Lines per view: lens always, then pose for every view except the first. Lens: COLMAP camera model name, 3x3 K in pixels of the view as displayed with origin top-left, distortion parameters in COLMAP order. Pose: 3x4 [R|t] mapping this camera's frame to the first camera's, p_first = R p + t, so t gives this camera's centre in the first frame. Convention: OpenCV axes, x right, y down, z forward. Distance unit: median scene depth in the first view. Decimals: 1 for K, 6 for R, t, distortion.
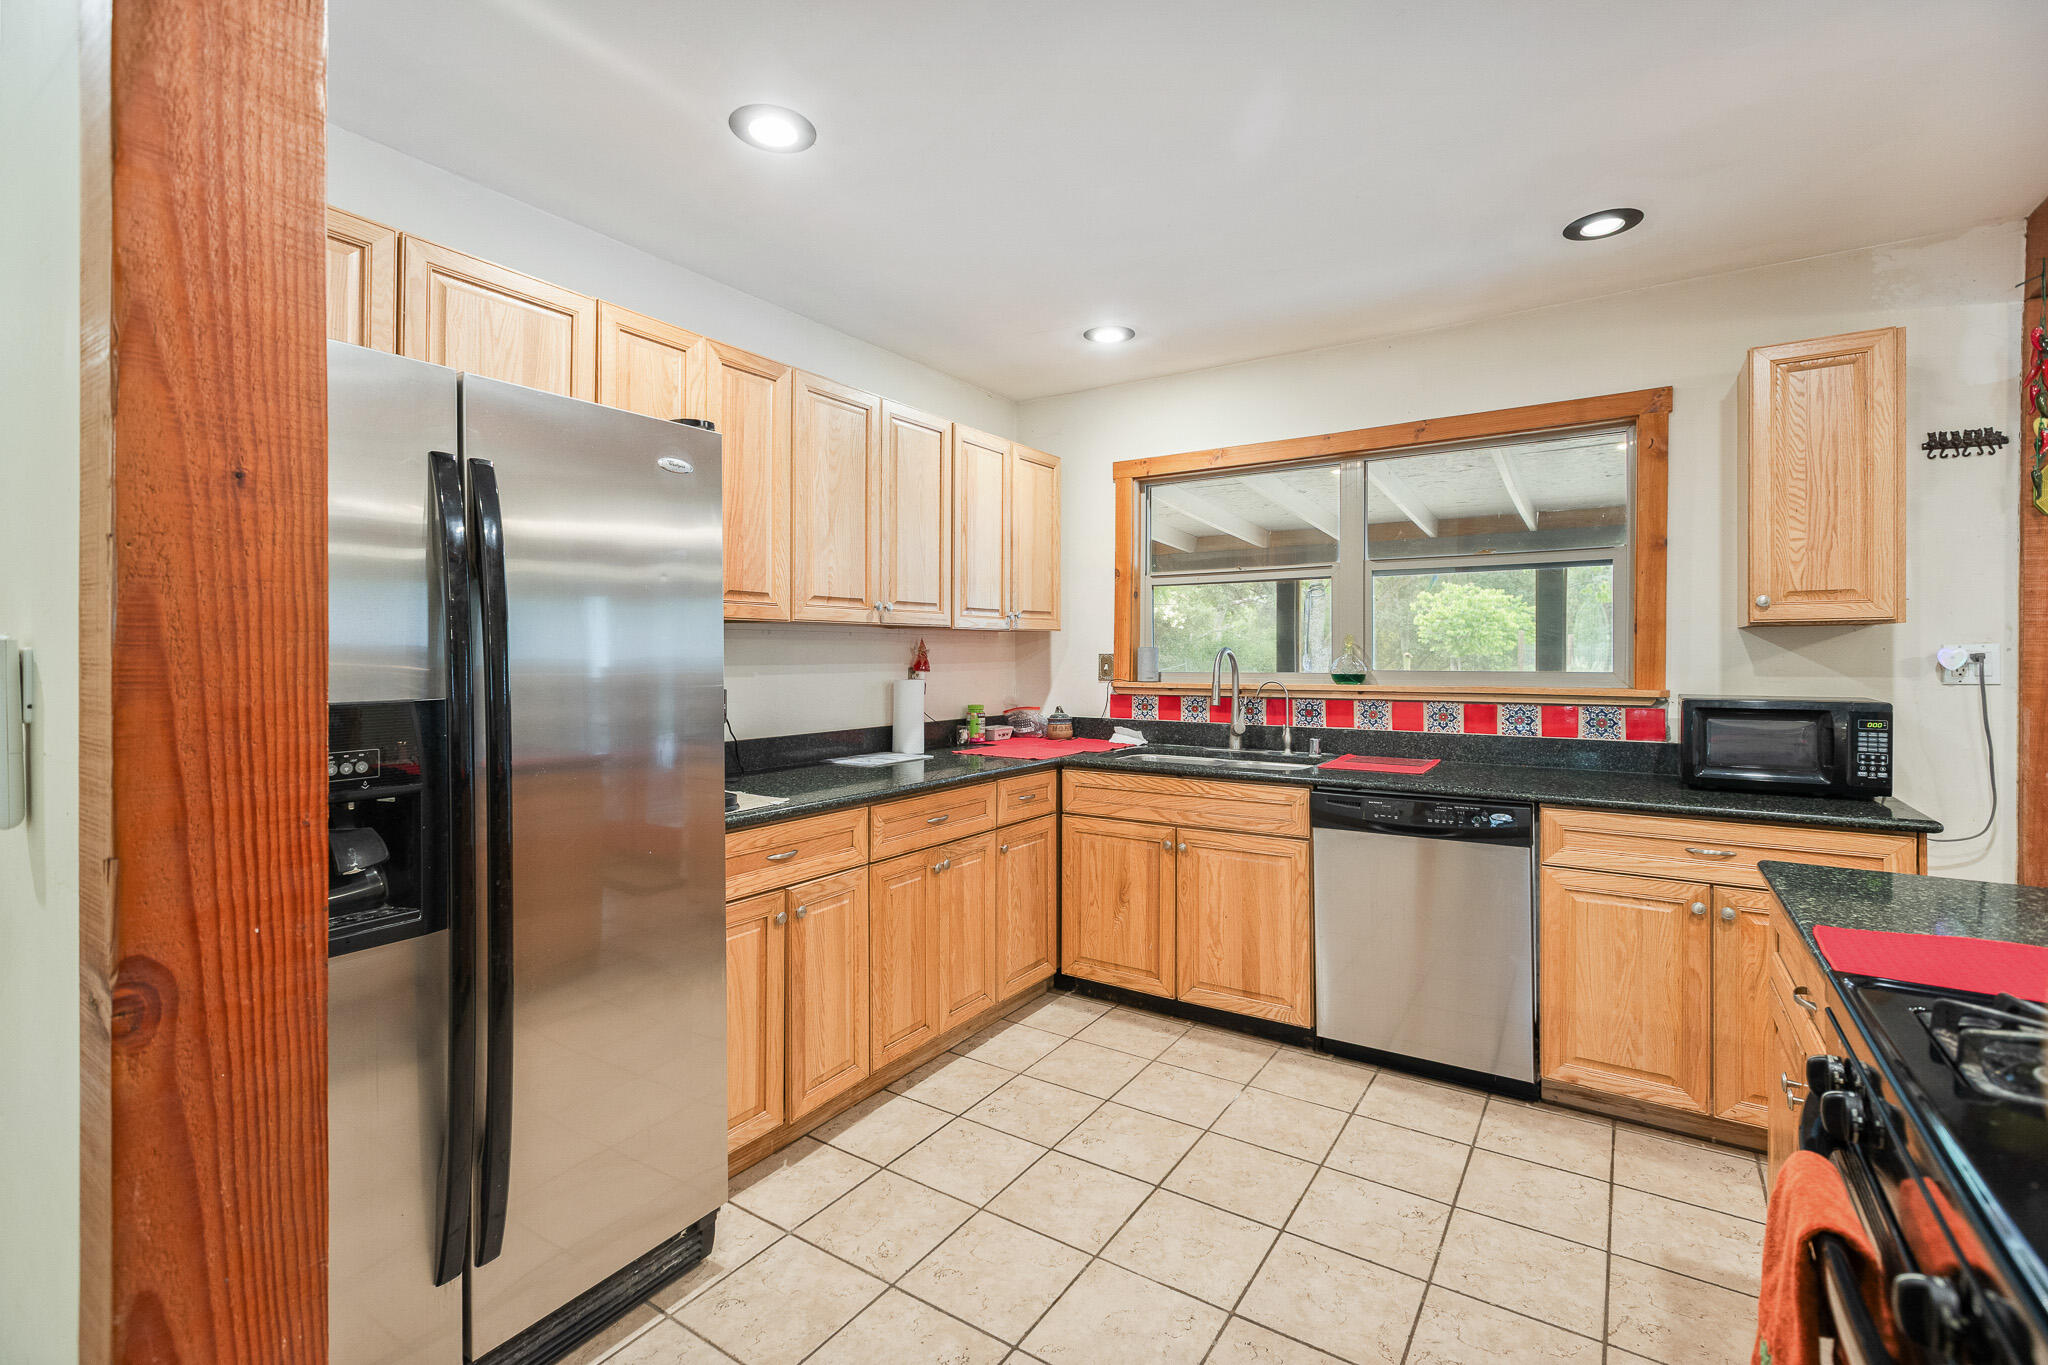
lens RADIAL K [[917.8, 0, 1012.5], [0, 917.8, 693.2], [0, 0, 1]] dist [0.004018, -0.000116]
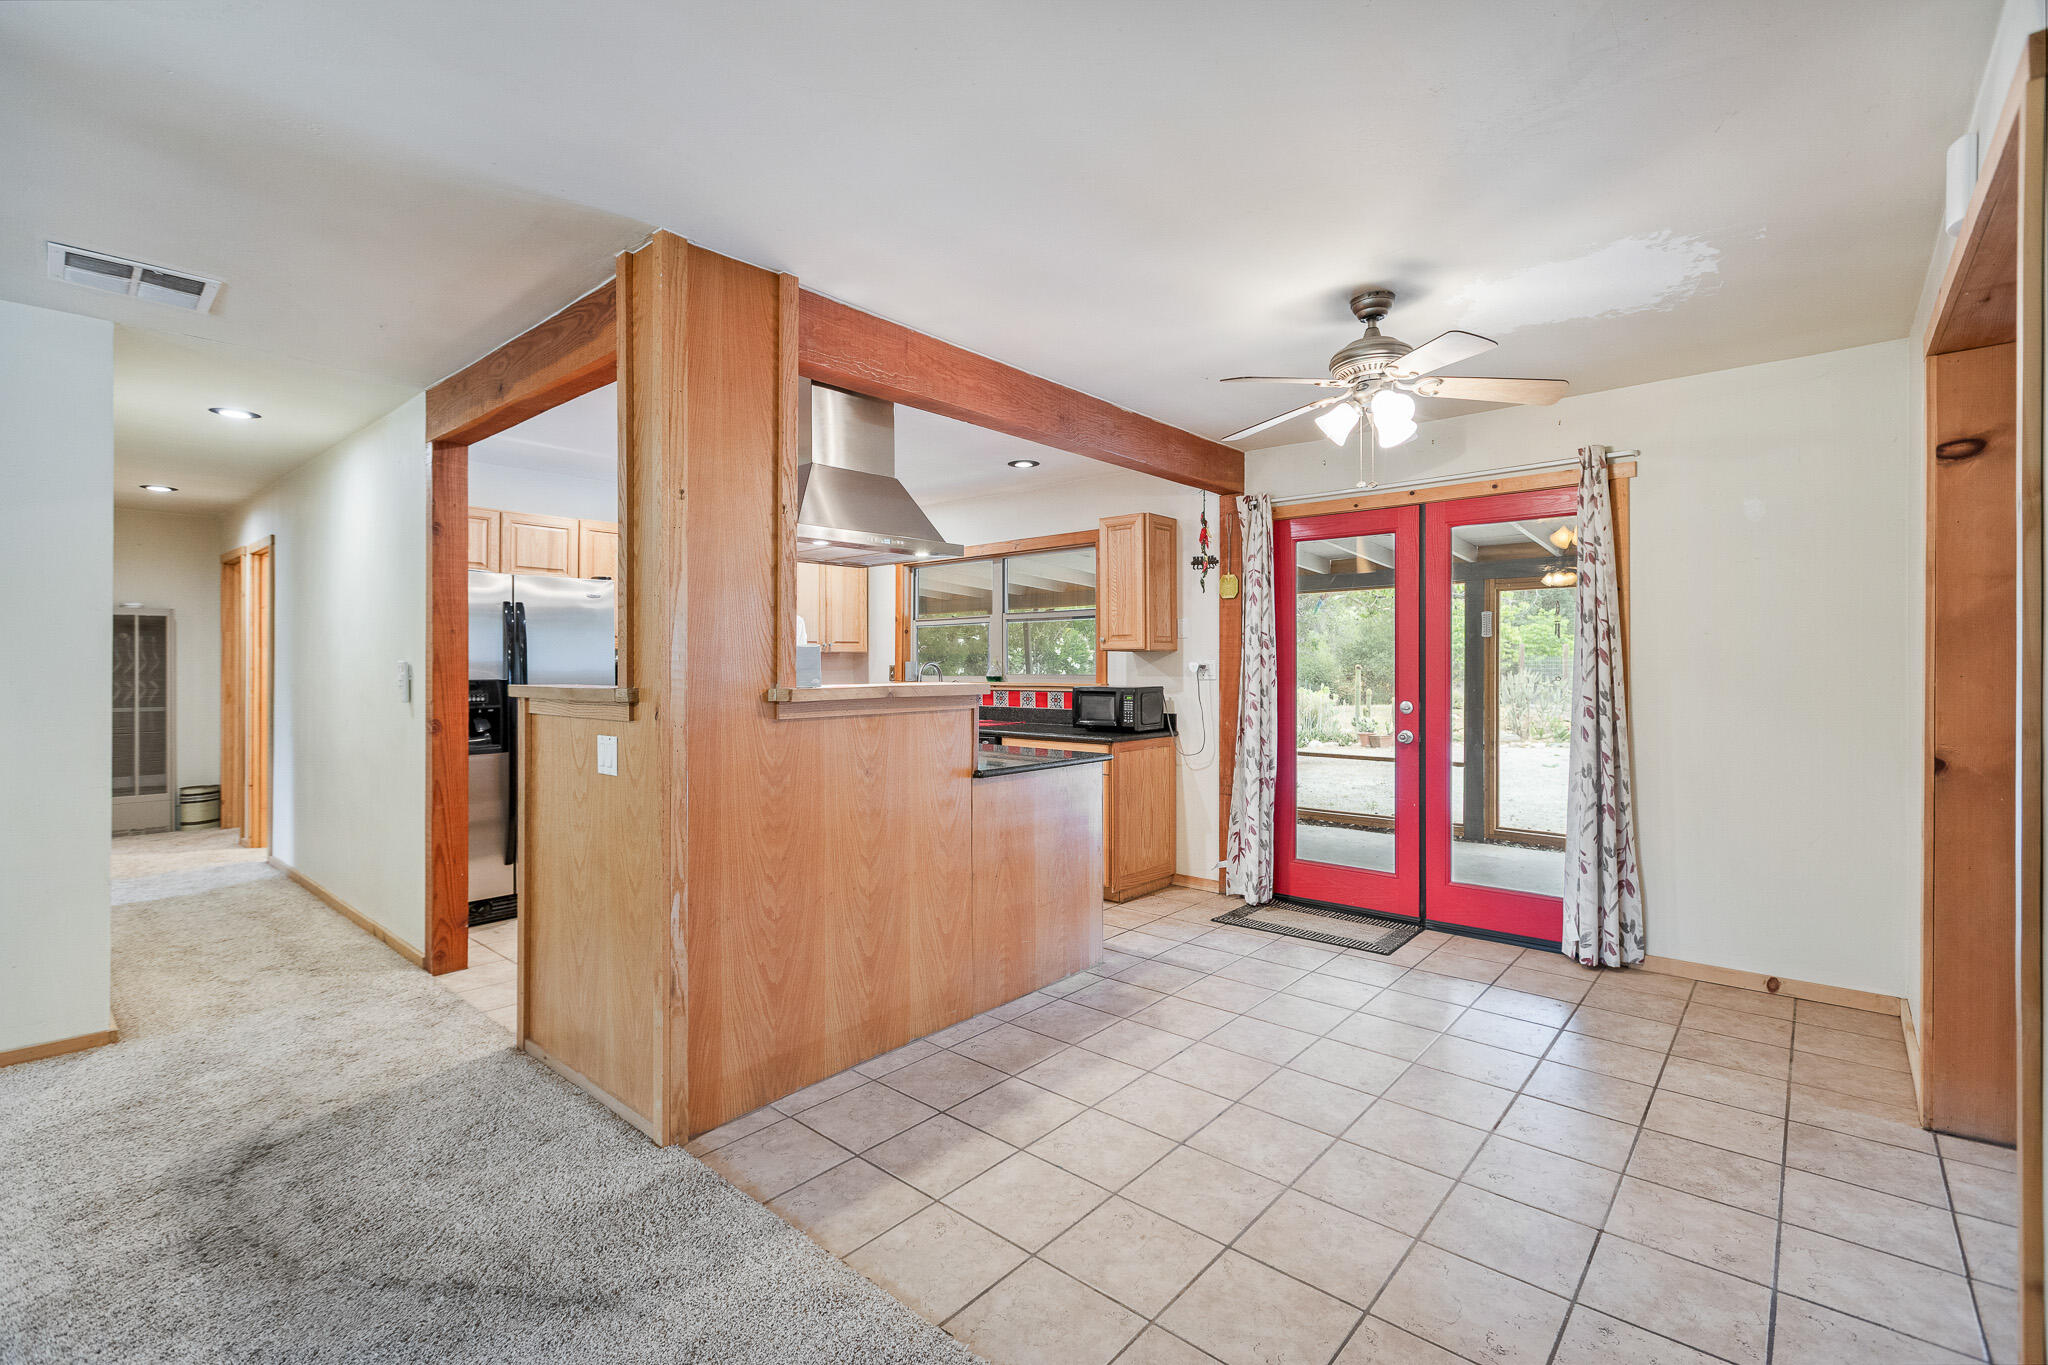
lens RADIAL K [[917.8, 0, 1011.1], [0, 917.8, 678.0], [0, 0, 1]] dist [0.004018, -0.000116]
pose [[0.992671, 0.000977, -0.120840, 0.632375], [-0.004480, 0.999578, -0.028715, 0.035159], [0.120761, 0.029045, 0.992257, -0.816642]]
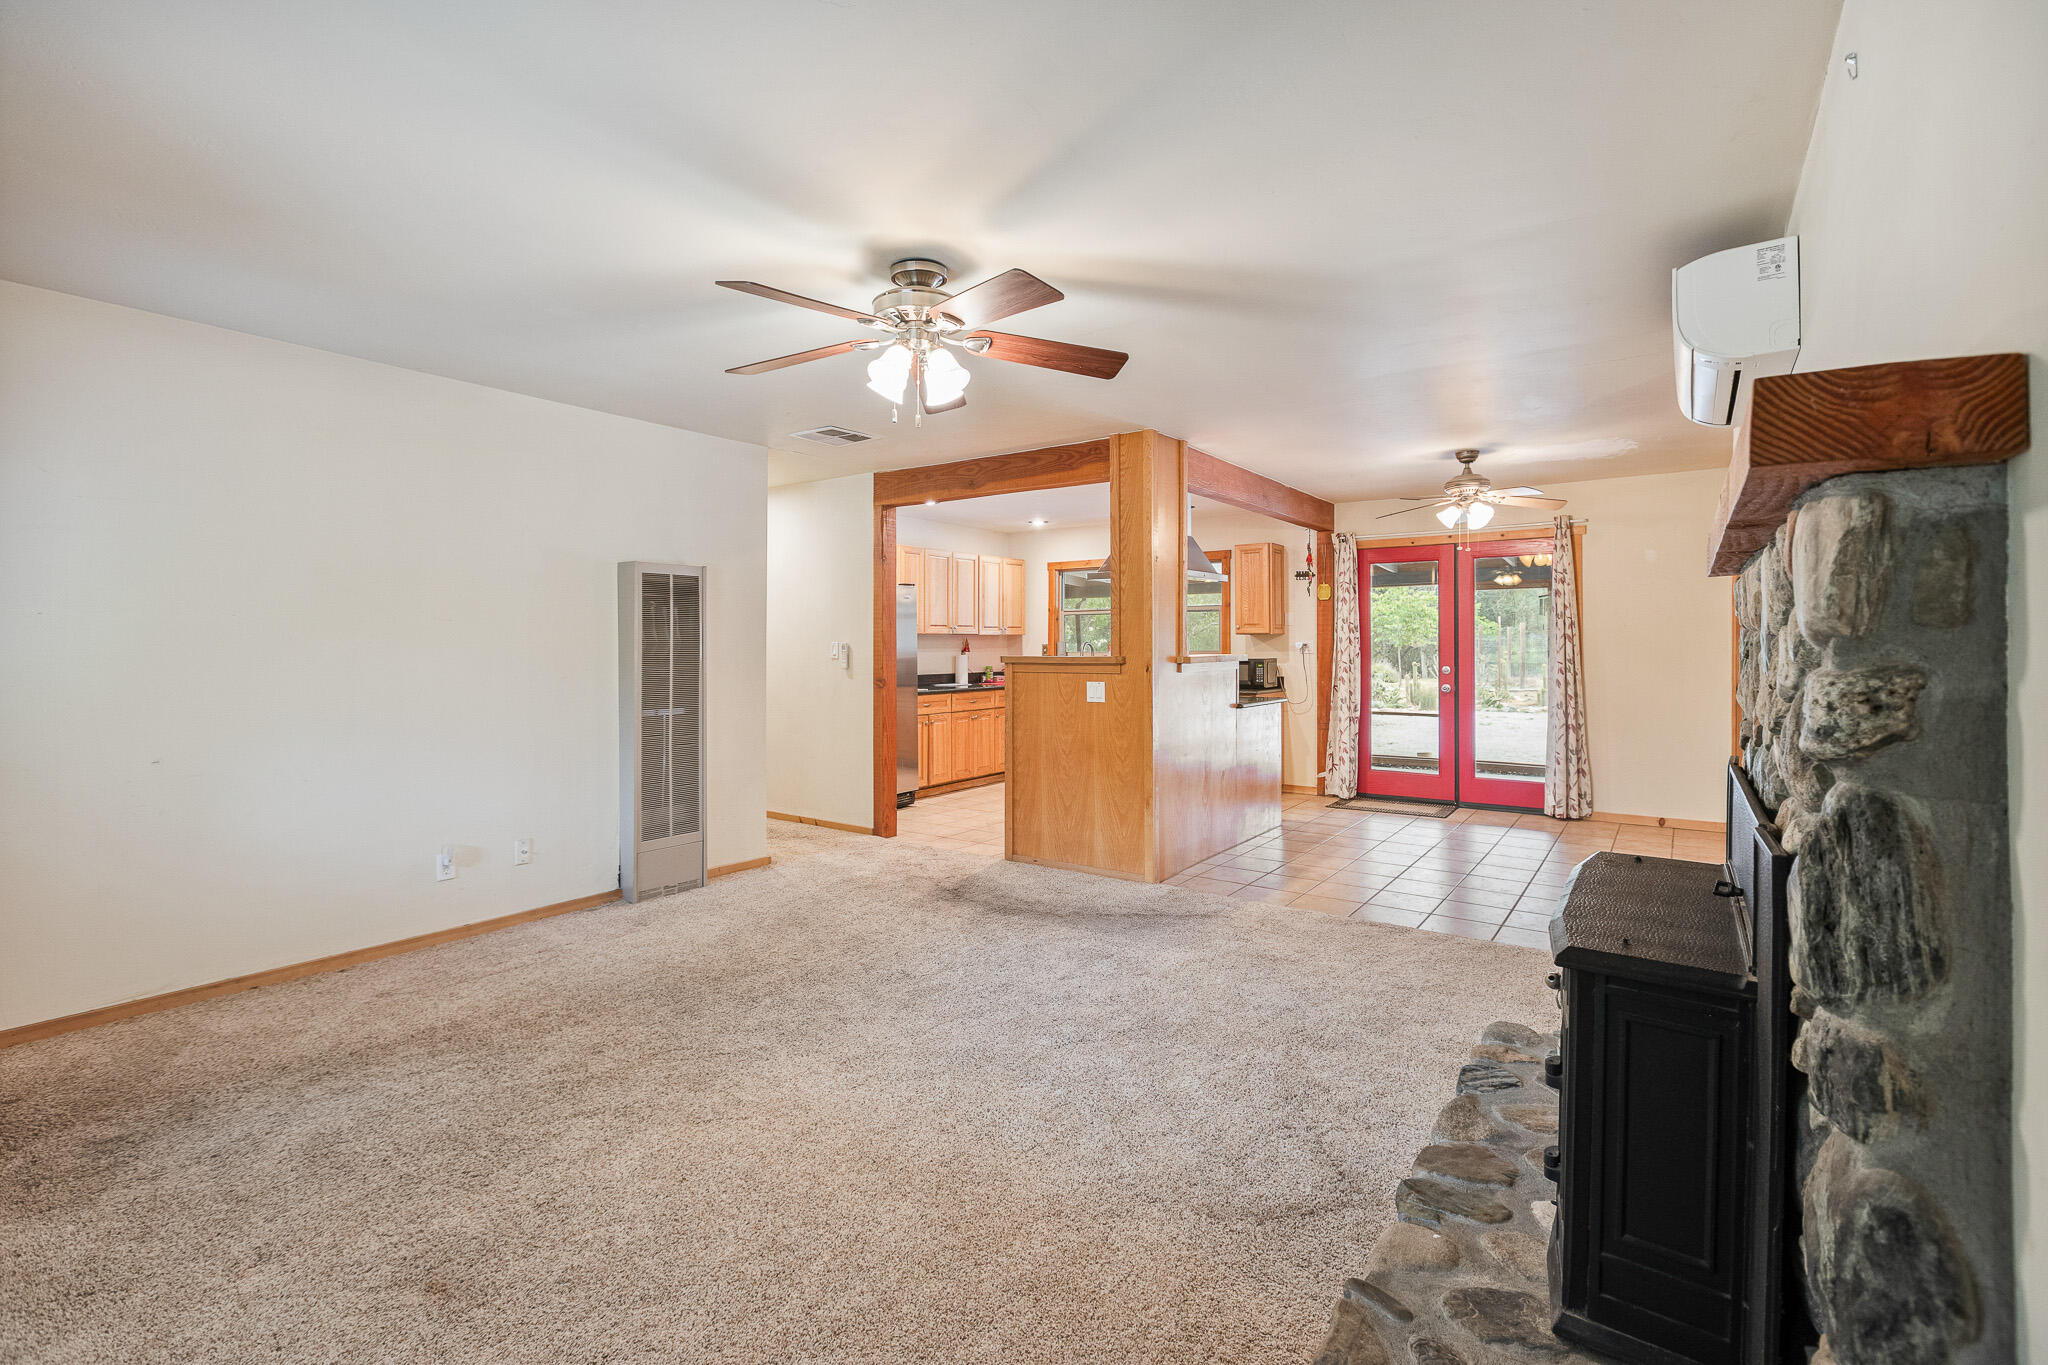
lens RADIAL K [[917.8, 0, 1020.4], [0, 917.8, 654.2], [0, 0, 1]] dist [0.004018, -0.000116]
pose [[0.999653, -0.002411, -0.026249, 0.118548], [0.001589, 0.999509, -0.031294, 0.064746], [0.026312, 0.031242, 0.999165, -1.567815]]
